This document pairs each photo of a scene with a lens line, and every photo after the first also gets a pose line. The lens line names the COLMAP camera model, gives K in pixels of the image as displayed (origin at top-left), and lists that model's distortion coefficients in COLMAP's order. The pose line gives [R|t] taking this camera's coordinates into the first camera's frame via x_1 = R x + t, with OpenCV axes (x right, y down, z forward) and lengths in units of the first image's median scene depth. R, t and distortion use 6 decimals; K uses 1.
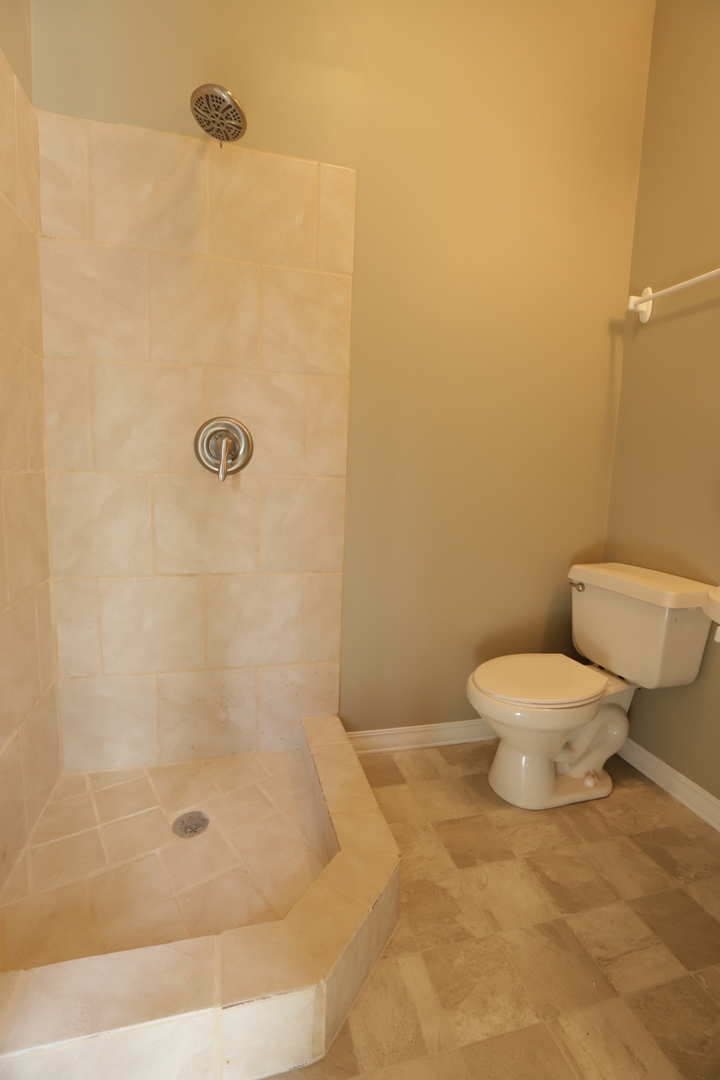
lens RADIAL K [[484.4, 0, 355.0], [0, 484.4, 537.8], [0, 0, 1]] dist [-0.038459, 0.010282]
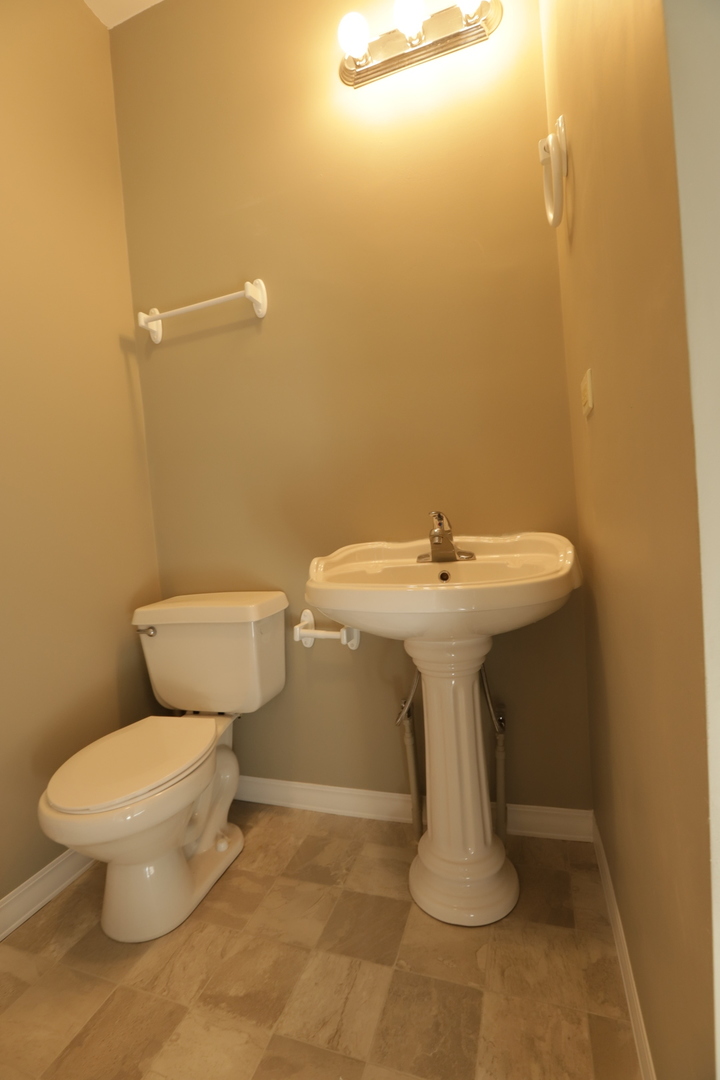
lens RADIAL K [[484.4, 0, 352.7], [0, 484.4, 544.4], [0, 0, 1]] dist [-0.038459, 0.010282]
pose [[0.553006, -0.120874, 0.824363, -0.021229], [0.219280, 0.975654, -0.004042, 0.039498], [-0.803804, 0.183001, 0.566048, 0.233282]]
